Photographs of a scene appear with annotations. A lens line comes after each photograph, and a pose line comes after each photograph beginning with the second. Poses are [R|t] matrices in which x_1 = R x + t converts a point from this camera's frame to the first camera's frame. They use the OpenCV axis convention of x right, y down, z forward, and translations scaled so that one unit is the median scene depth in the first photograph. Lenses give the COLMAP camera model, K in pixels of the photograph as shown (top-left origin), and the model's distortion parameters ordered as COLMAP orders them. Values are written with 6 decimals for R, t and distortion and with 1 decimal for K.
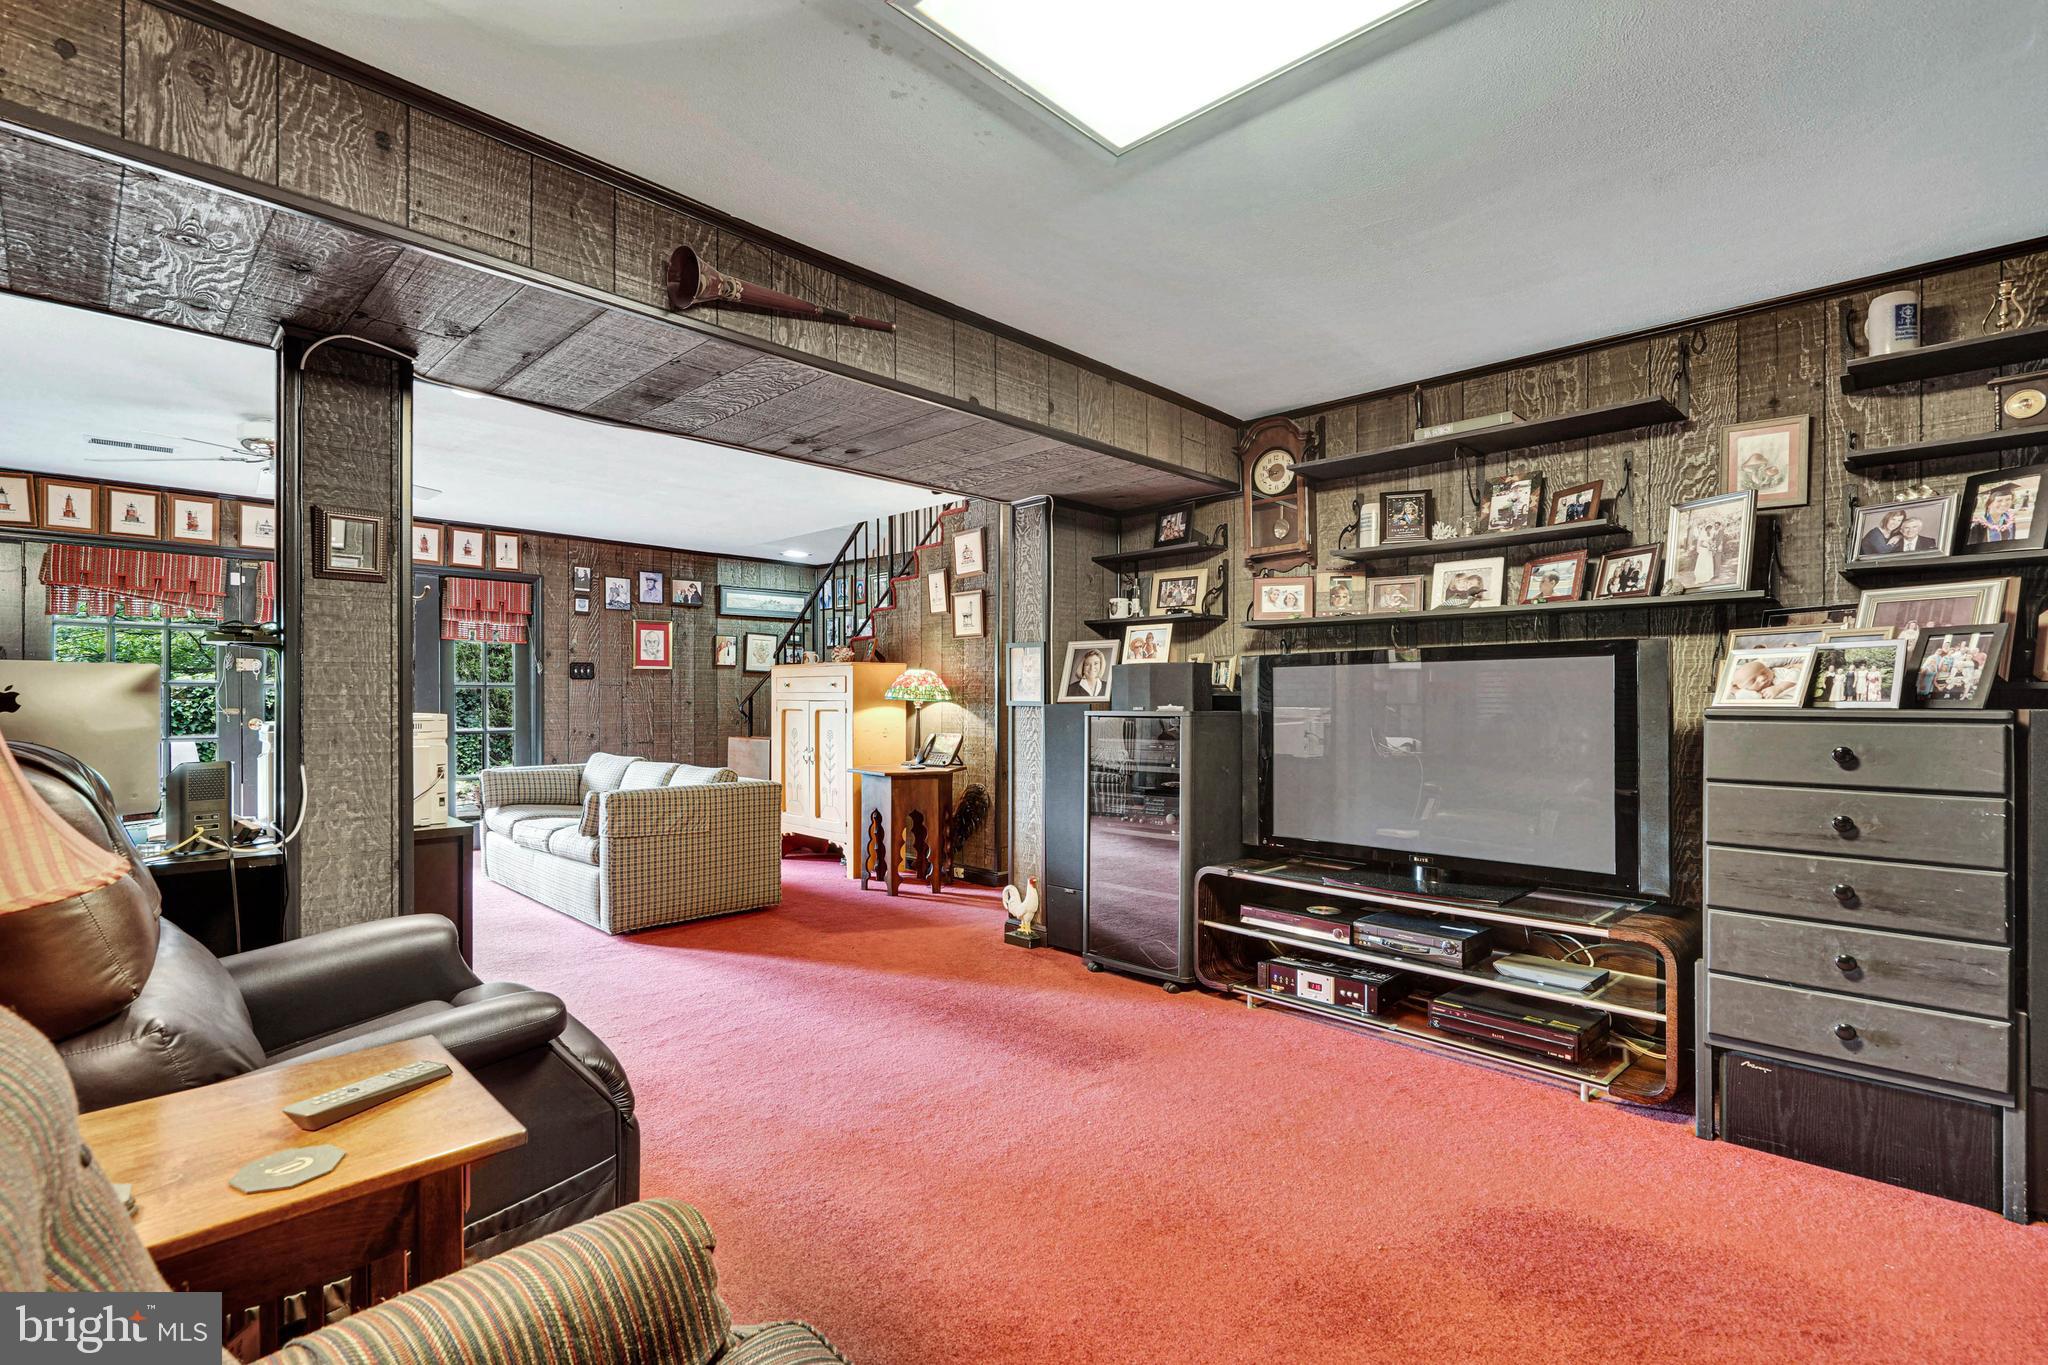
lens RADIAL K [[938.0, 0, 1042.0], [0, 938.0, 694.1], [0, 0, 1]] dist [-0.006453, 0.003791]
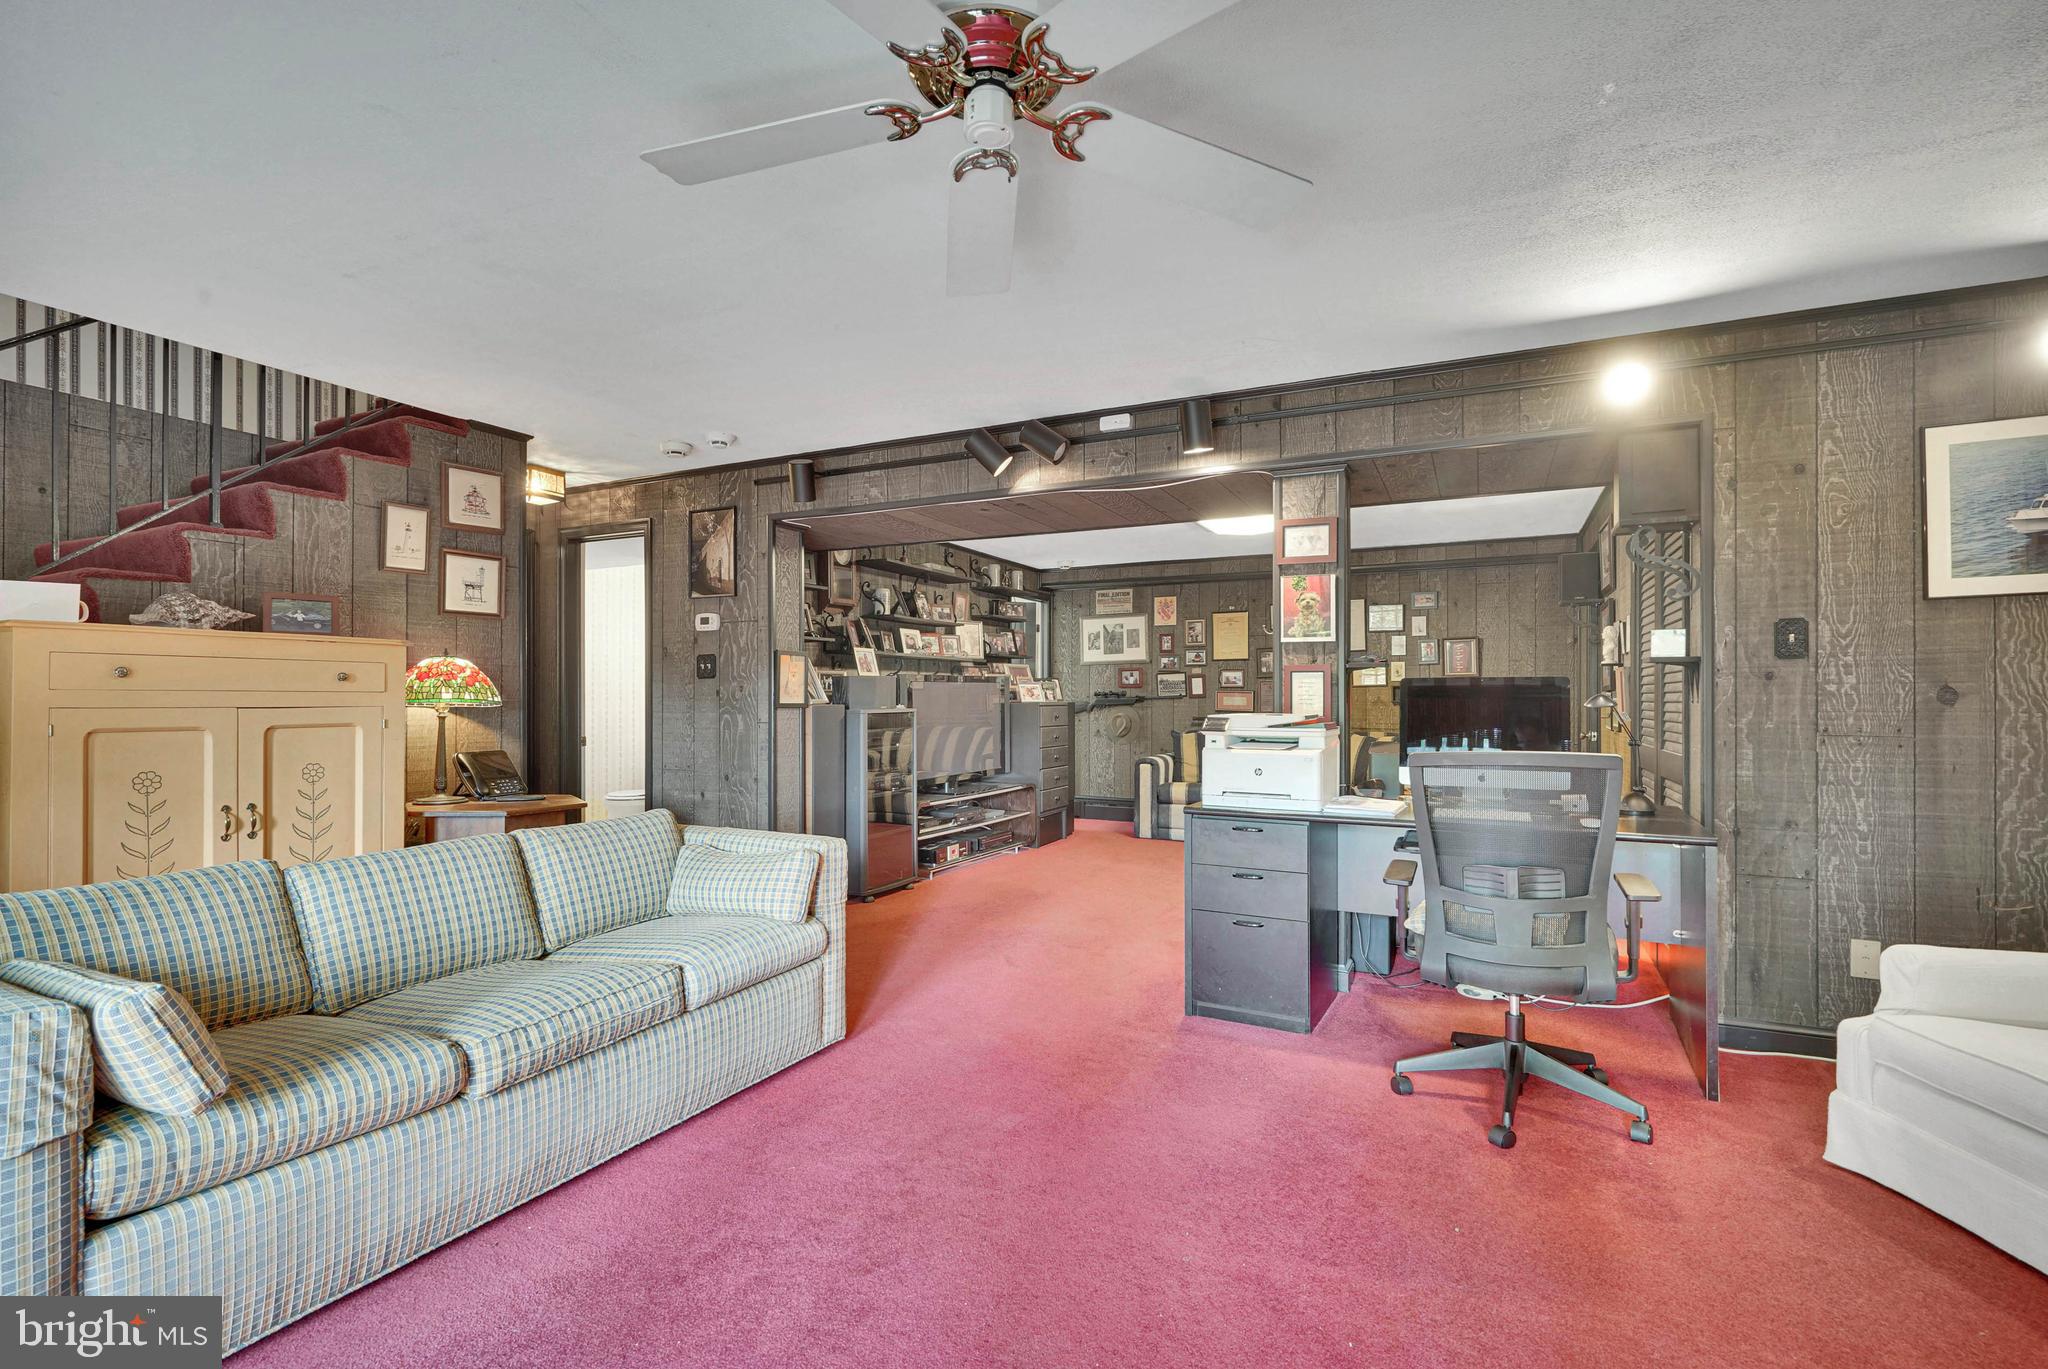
lens RADIAL K [[938.0, 0, 1065.1], [0, 938.0, 692.2], [0, 0, 1]] dist [-0.006453, 0.003791]
pose [[-0.324287, 0.006054, 0.945939, -0.759169], [-0.002491, 0.999971, -0.007254, 0.001064], [-0.945955, -0.004709, -0.324262, 0.675535]]
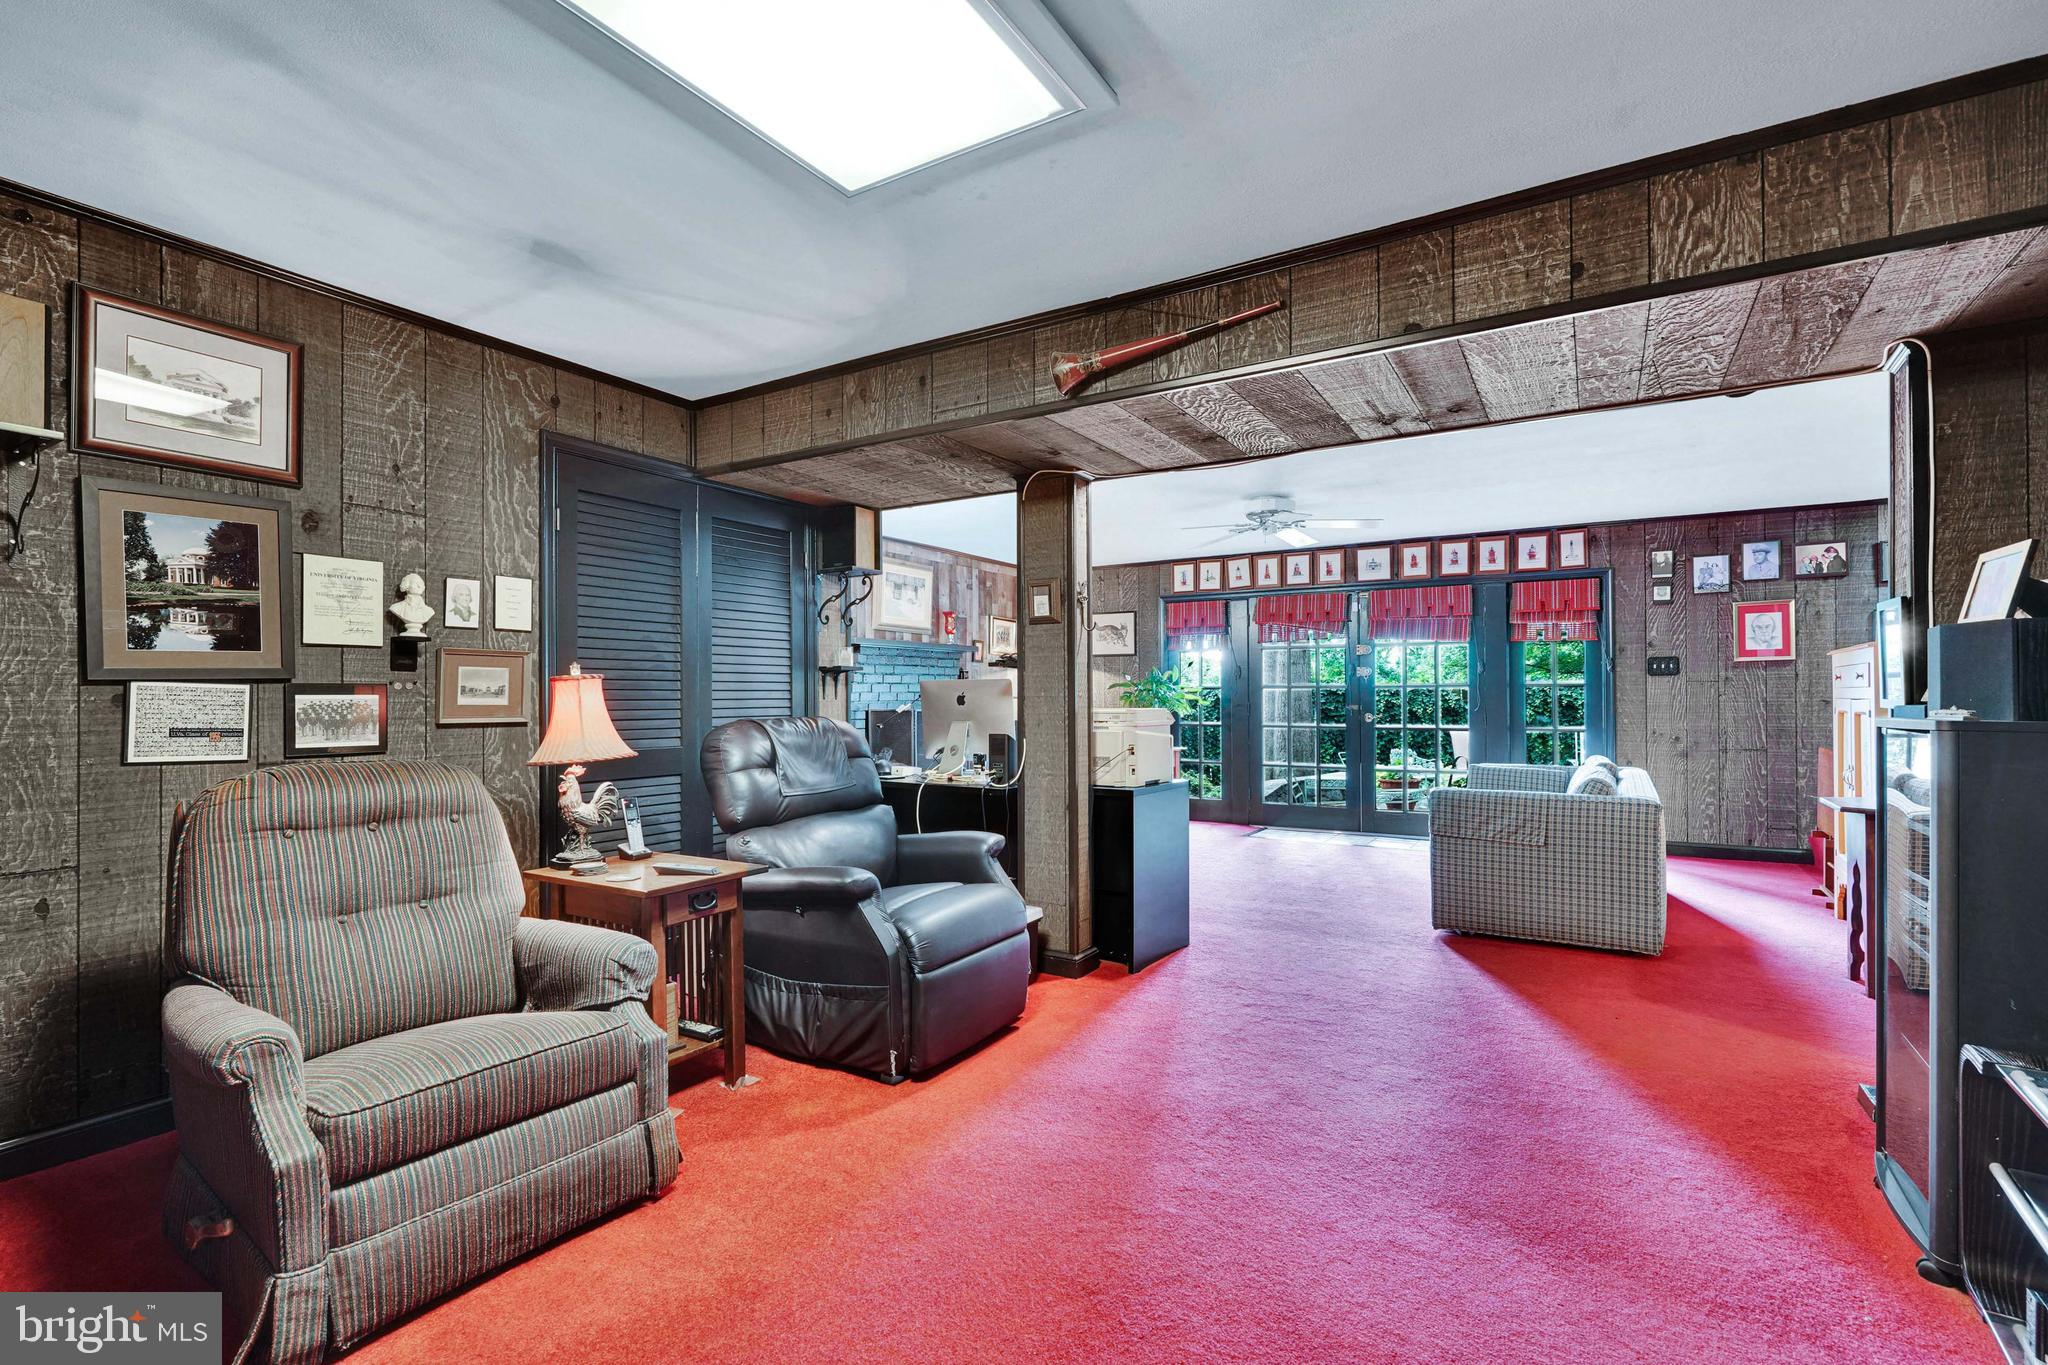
lens RADIAL K [[938.0, 0, 1007.6], [0, 938.0, 689.1], [0, 0, 1]] dist [-0.006453, 0.003791]
pose [[0.196326, -0.010115, -0.980486, 0.288042], [0.006427, 0.999939, -0.009029, 0.001361], [0.980518, -0.004528, 0.196379, 0.221779]]
